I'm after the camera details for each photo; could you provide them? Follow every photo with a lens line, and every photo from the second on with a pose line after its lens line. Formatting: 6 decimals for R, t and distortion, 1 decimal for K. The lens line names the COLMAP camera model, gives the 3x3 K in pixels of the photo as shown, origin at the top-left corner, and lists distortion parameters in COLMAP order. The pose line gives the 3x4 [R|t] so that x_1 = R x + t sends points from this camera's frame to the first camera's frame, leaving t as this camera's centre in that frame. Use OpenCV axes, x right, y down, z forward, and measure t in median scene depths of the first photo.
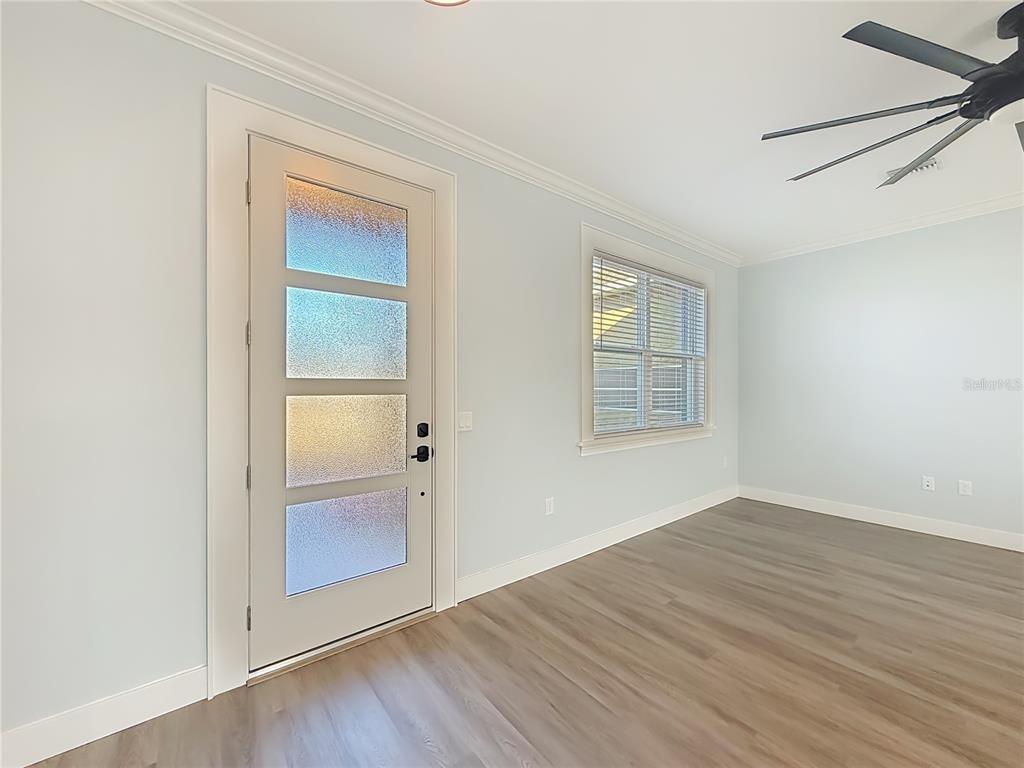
lens RADIAL K [[418.7, 0, 509.3], [0, 418.7, 384.8], [0, 0, 1]] dist [-0.004216, -0.000547]
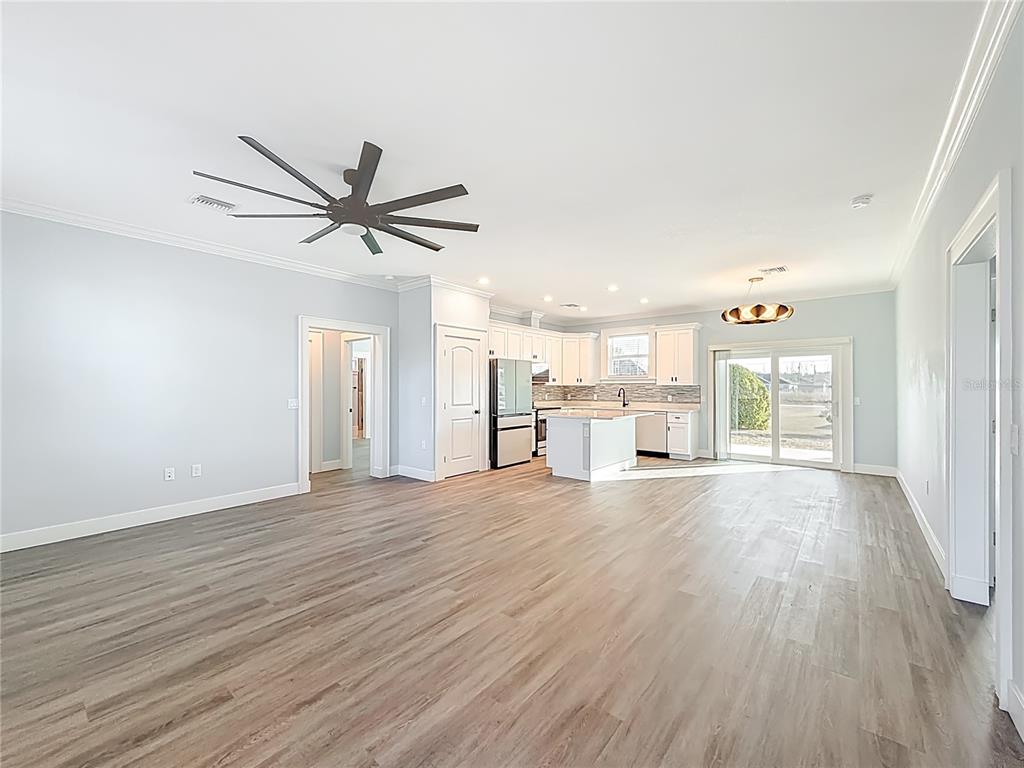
lens RADIAL K [[418.7, 0, 519.3], [0, 418.7, 379.0], [0, 0, 1]] dist [-0.004216, -0.000547]
pose [[-0.242126, 0.017477, 0.970087, -0.471361], [0.000747, 0.999841, -0.017826, 0.003816], [-0.970245, -0.003592, -0.242100, 0.552760]]
